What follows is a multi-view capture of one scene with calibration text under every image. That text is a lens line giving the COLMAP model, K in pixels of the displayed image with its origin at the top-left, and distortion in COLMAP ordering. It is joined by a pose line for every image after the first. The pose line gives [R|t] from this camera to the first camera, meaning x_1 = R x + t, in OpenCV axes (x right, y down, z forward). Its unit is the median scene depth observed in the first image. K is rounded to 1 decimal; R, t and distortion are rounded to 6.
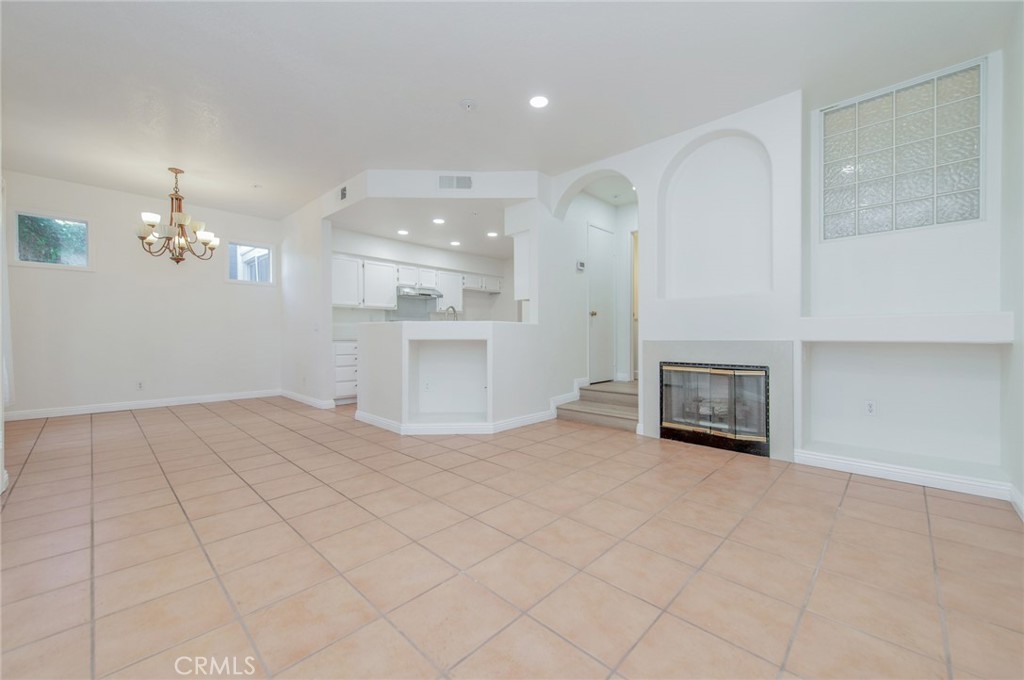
lens RADIAL K [[402.2, 0, 511.6], [0, 402.2, 338.9], [0, 0, 1]] dist [0.011162, -0.001268]
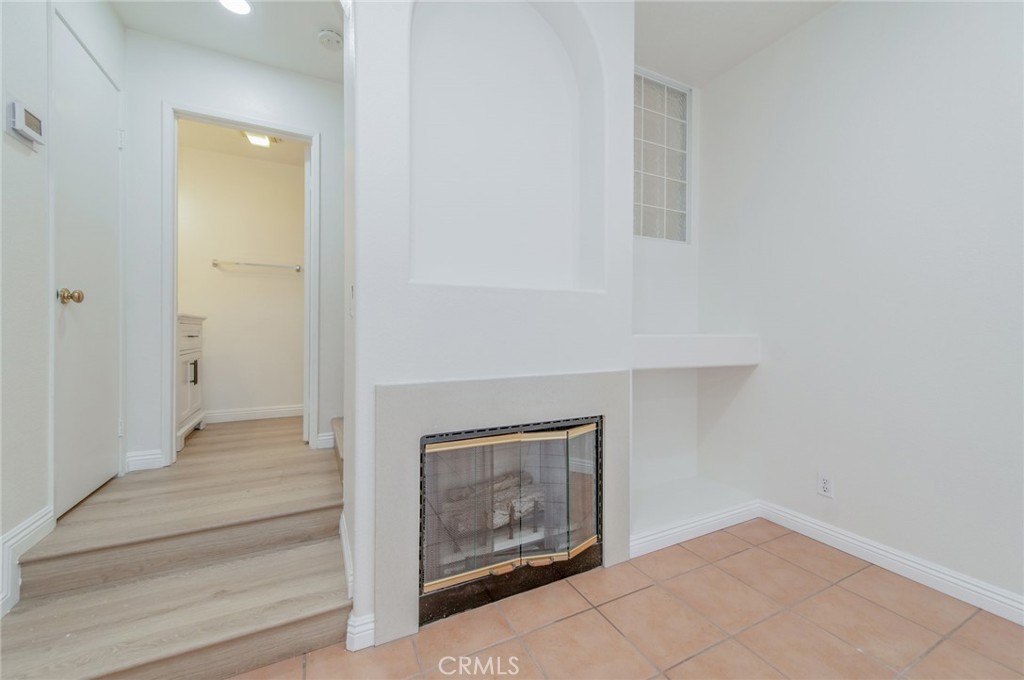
lens RADIAL K [[402.2, 0, 511.6], [0, 402.2, 330.8], [0, 0, 1]] dist [0.011162, -0.001268]
pose [[0.328740, 0.000099, 0.944420, 0.021031], [0.001470, 0.999999, -0.000617, -0.054488], [-0.944419, 0.001591, 0.328739, 0.880202]]
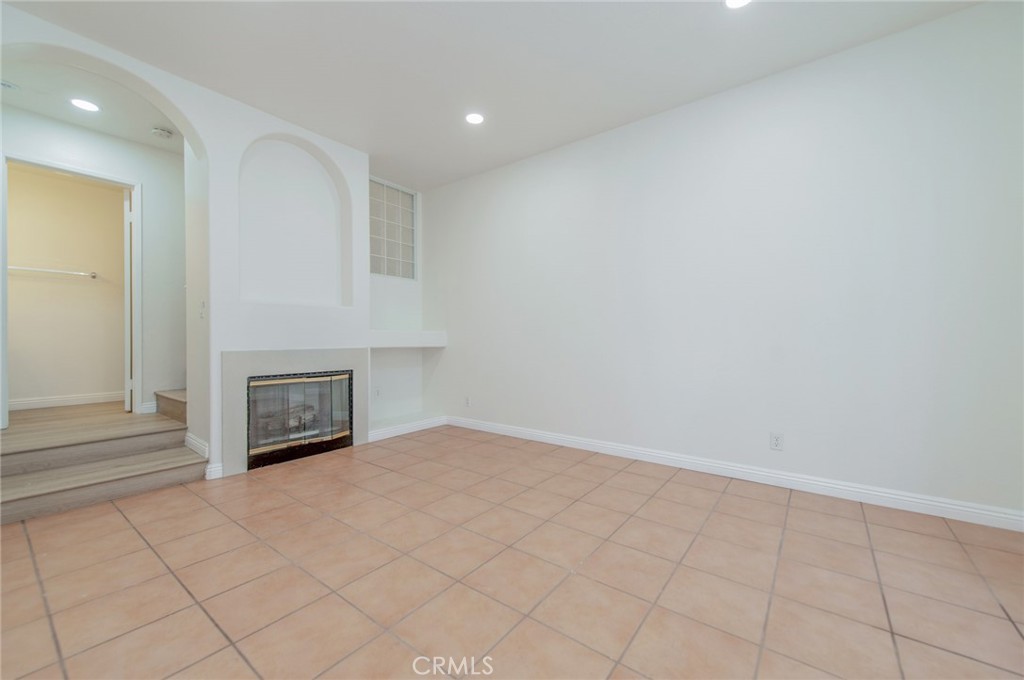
lens RADIAL K [[402.2, 0, 514.7], [0, 402.2, 340.0], [0, 0, 1]] dist [0.011162, -0.001268]
pose [[-0.126783, 0.000051, 0.991930, -0.574969], [0.008862, 0.999960, 0.001081, -0.016147], [-0.991891, 0.008928, -0.126779, 0.637727]]
